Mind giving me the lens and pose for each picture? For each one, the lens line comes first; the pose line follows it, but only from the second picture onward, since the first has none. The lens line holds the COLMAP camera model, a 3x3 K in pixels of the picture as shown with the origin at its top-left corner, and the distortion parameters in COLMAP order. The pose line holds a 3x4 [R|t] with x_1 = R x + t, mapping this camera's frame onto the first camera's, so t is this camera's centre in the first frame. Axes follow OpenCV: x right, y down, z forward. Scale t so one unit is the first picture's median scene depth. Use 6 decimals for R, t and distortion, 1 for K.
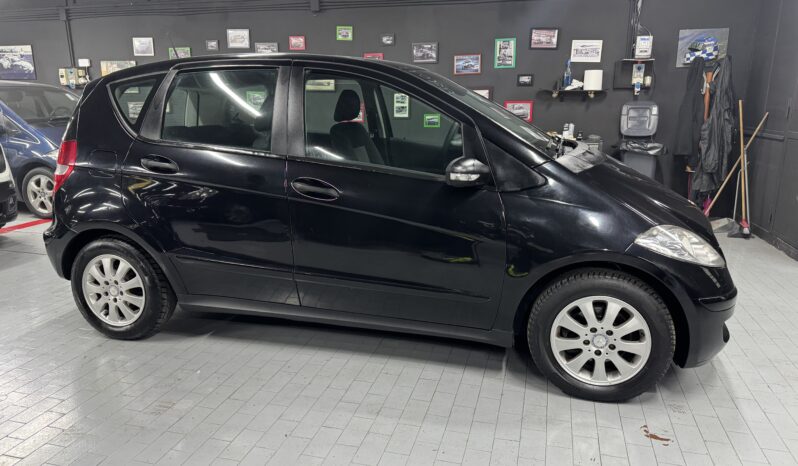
lens RADIAL K [[571.3, 0, 398.5], [0, 571.3, 239.9], [0, 0, 1]] dist [0.027884, -0.050112]
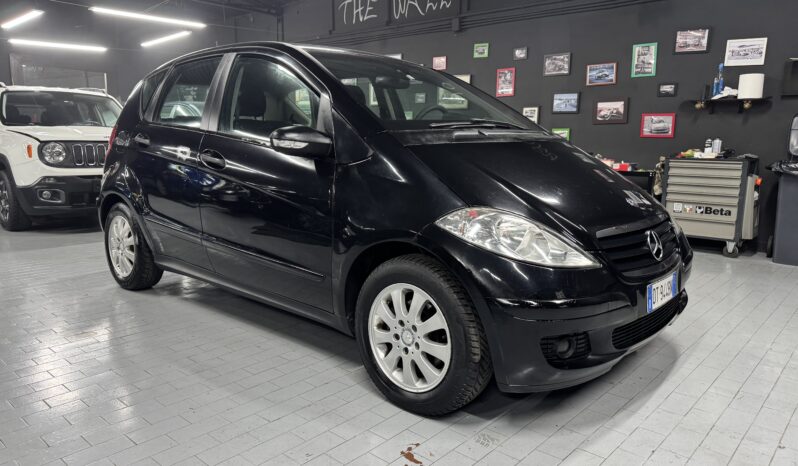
lens RADIAL K [[571.3, 0, 395.1], [0, 571.3, 227.4], [0, 0, 1]] dist [0.027884, -0.050112]
pose [[0.888142, 0.082548, -0.452095, 0.271826], [-0.121716, 0.990858, -0.058190, 0.025340], [0.443159, 0.106708, 0.890069, 0.081198]]
